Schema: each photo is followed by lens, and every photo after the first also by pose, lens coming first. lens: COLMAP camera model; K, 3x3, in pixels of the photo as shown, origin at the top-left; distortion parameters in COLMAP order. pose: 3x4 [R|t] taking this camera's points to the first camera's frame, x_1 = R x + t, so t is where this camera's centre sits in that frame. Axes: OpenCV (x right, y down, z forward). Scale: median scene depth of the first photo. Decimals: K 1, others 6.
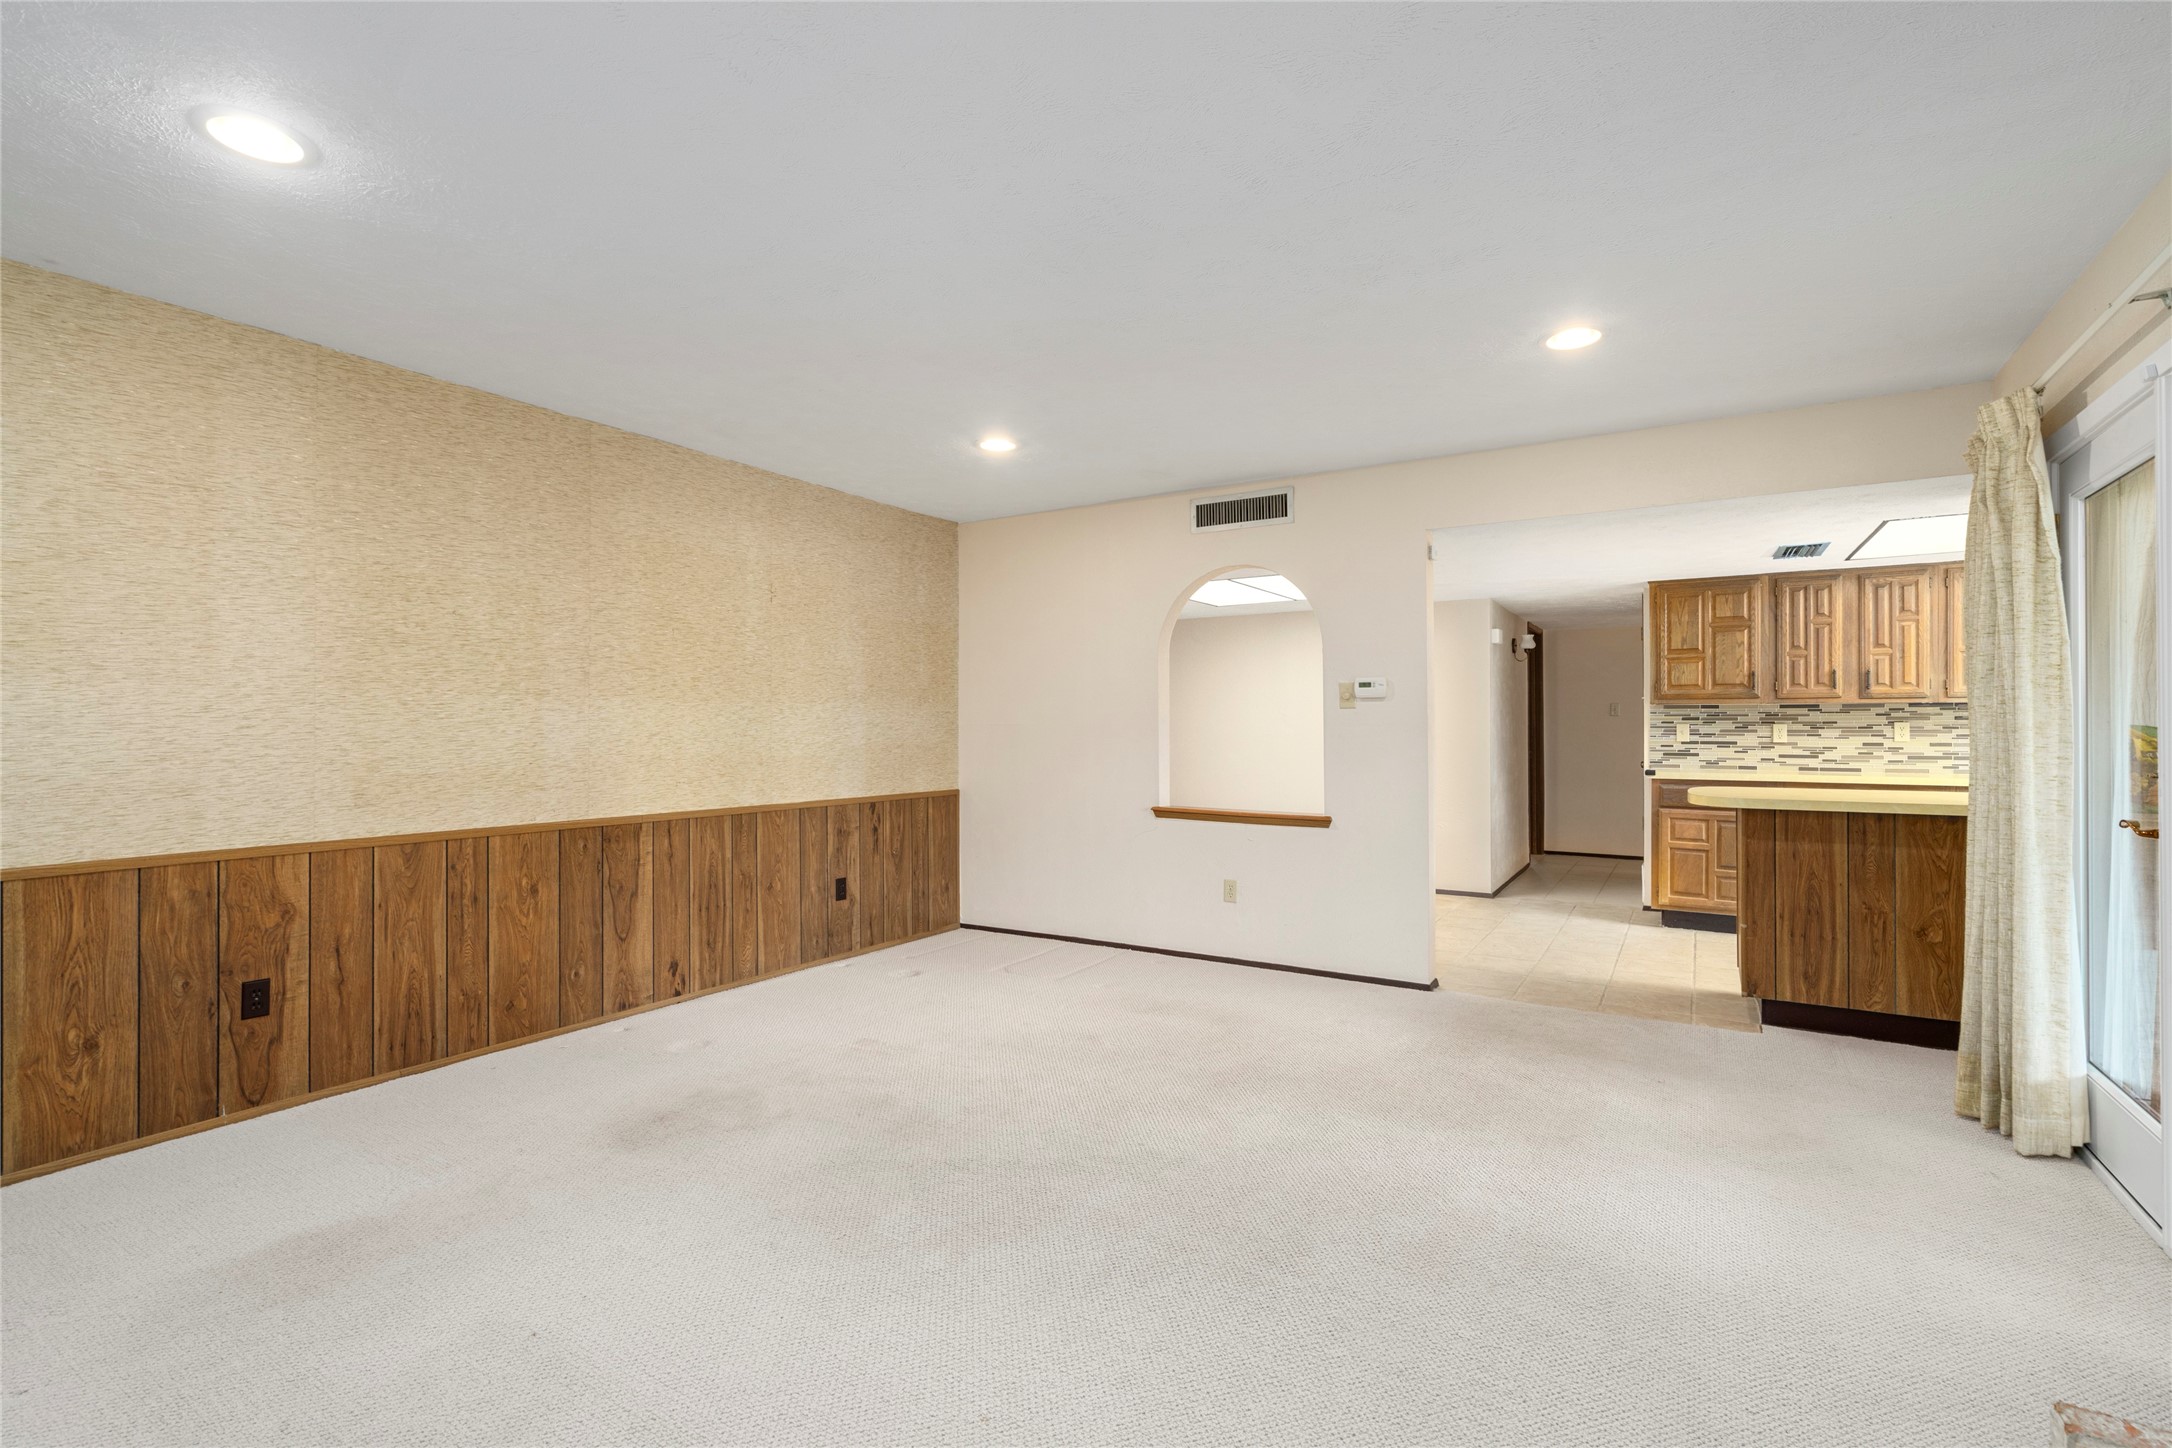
lens RADIAL K [[995.0, 0, 1090.5], [0, 995.0, 728.3], [0, 0, 1]] dist [-0.000153, 0.001537]
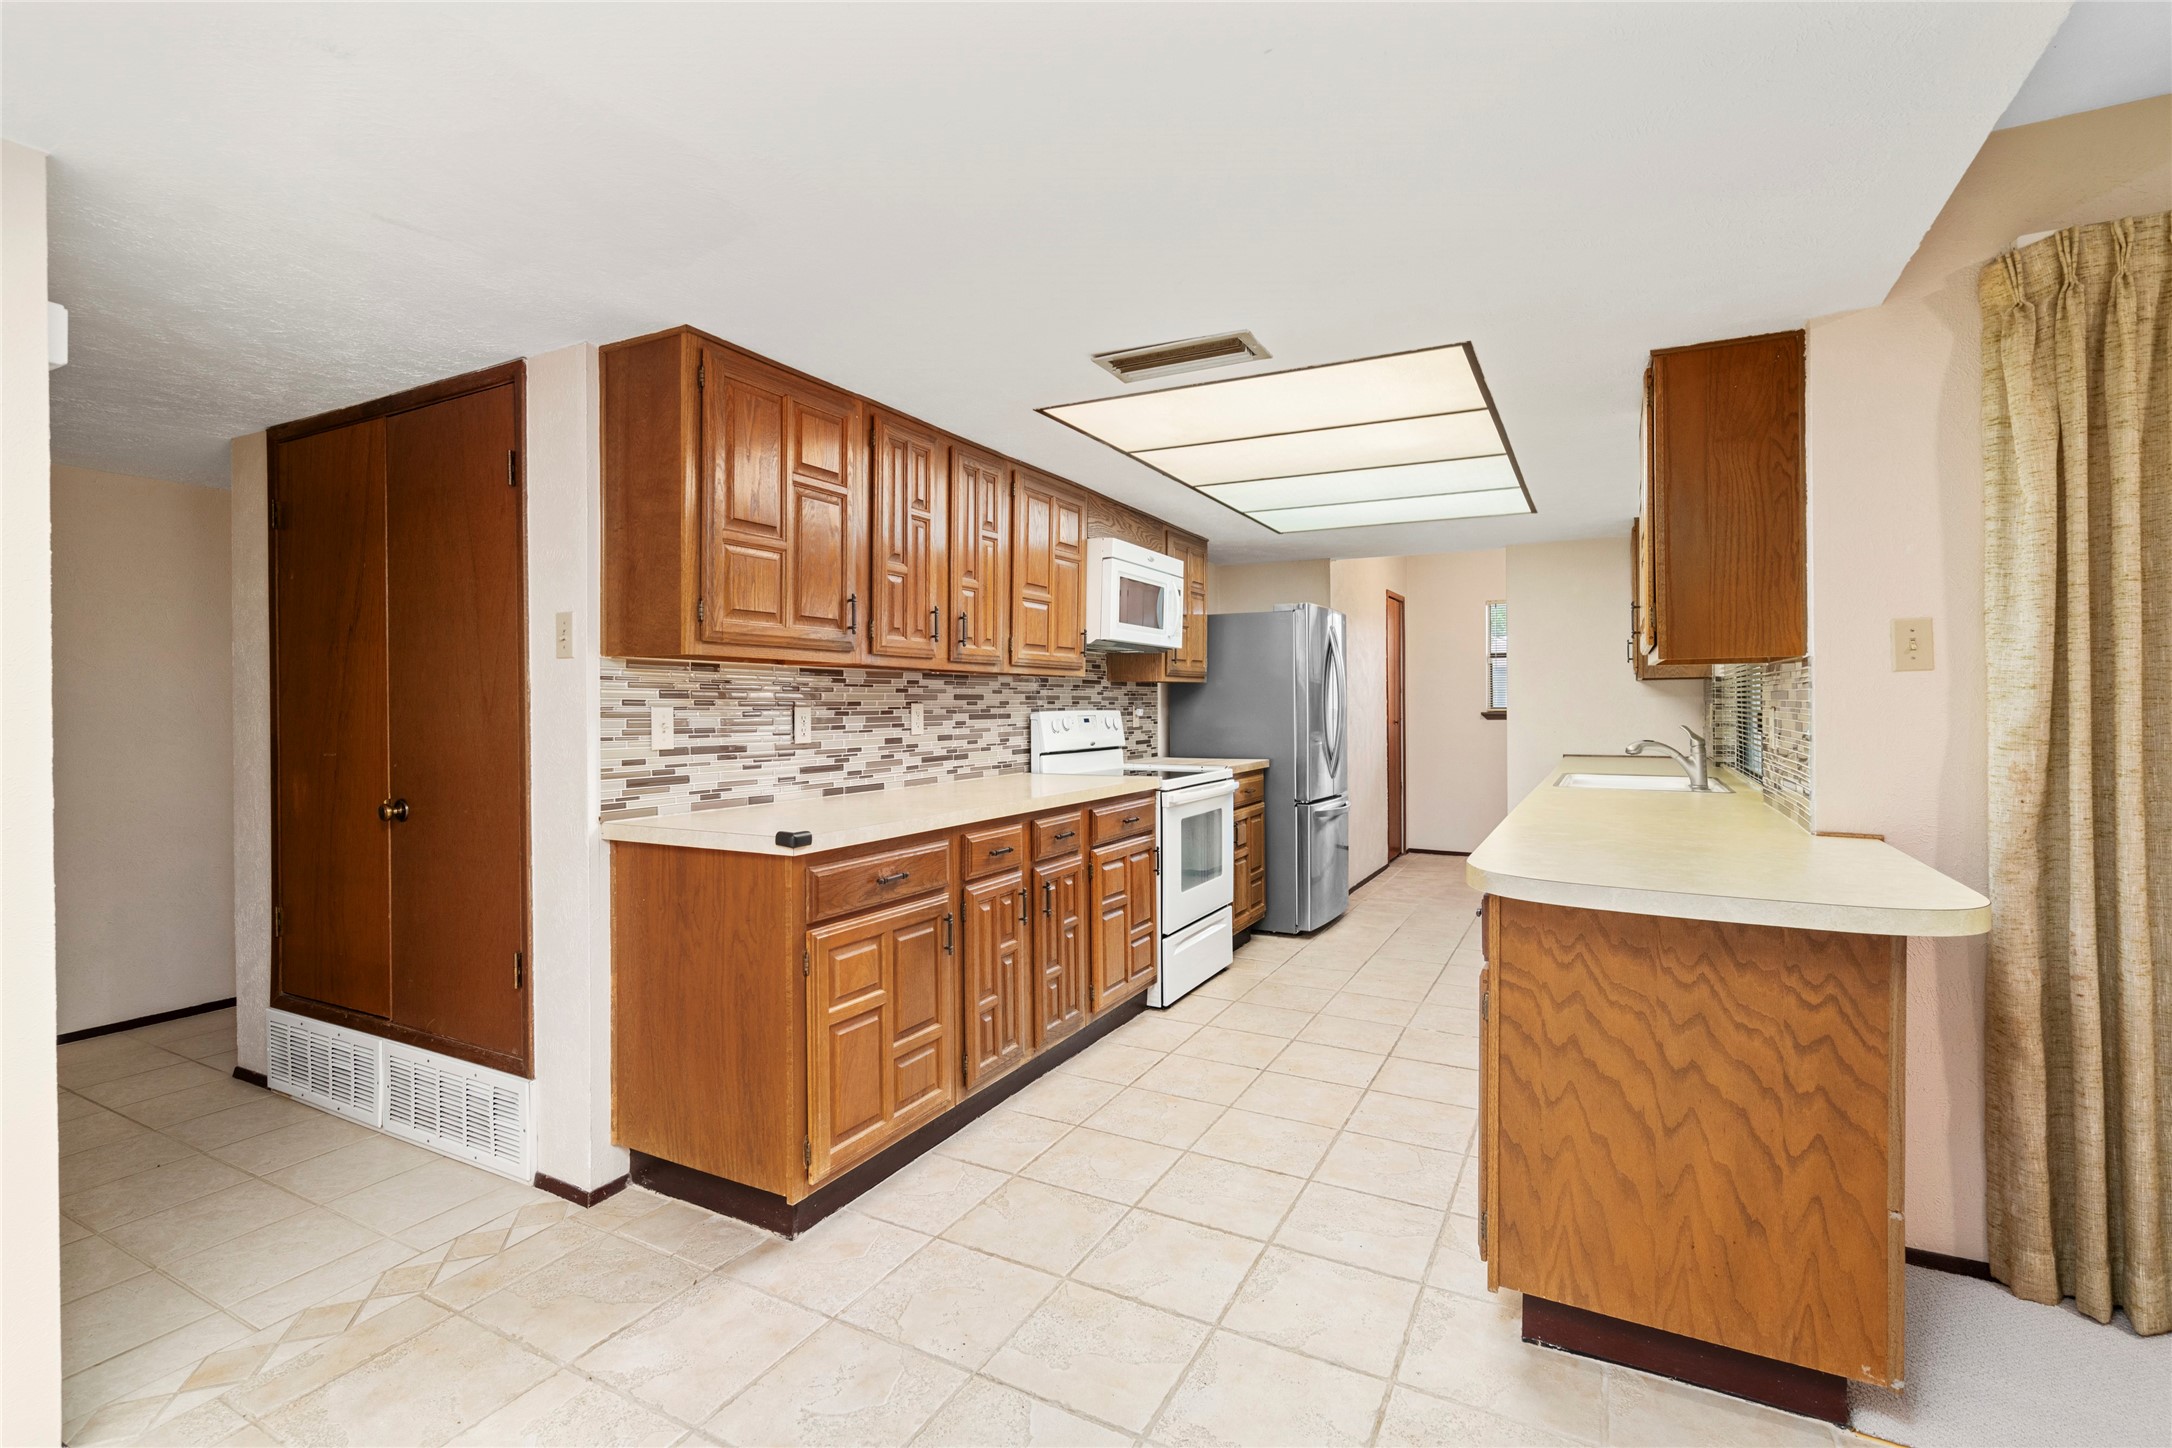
lens RADIAL K [[995.0, 0, 1091.8], [0, 995.0, 700.7], [0, 0, 1]] dist [-0.000153, 0.001537]
pose [[-0.070823, 0.002804, 0.997485, 0.254537], [0.002663, 0.999993, -0.002622, -0.007887], [-0.997485, 0.002471, -0.070830, 1.249193]]
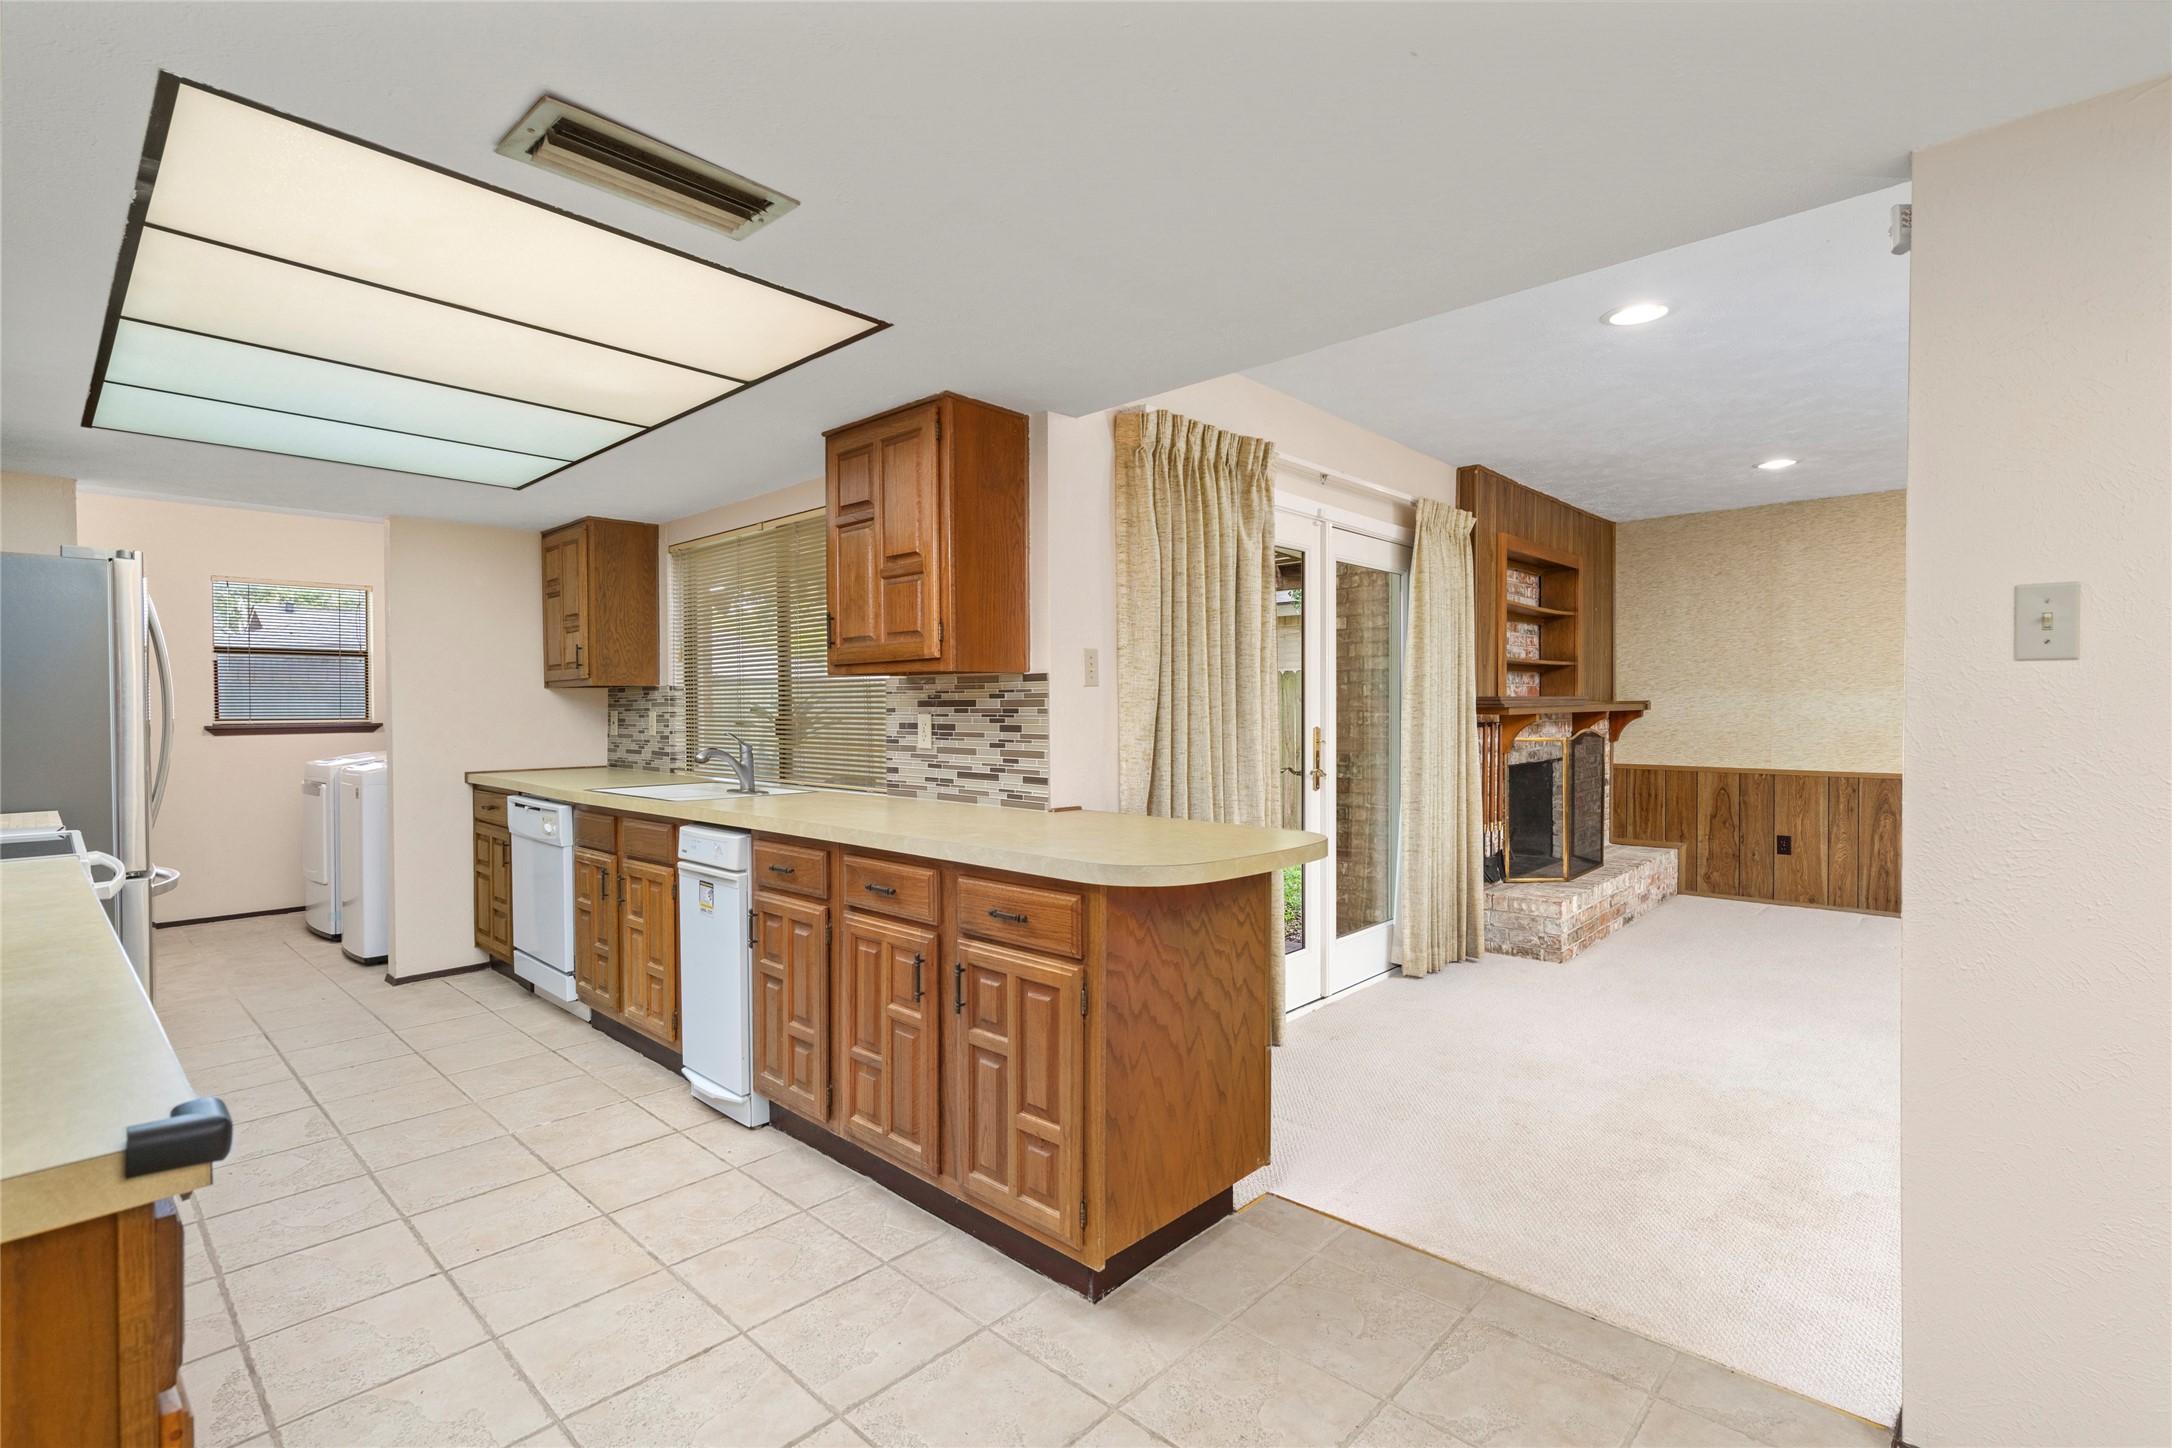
lens RADIAL K [[995.0, 0, 1078.3], [0, 995.0, 716.3], [0, 0, 1]] dist [-0.000153, 0.001537]
pose [[-0.980614, 0.003367, 0.195920, 0.596891], [0.005078, 0.999953, 0.008230, -0.007986], [-0.195883, 0.009065, -0.980585, 1.492075]]
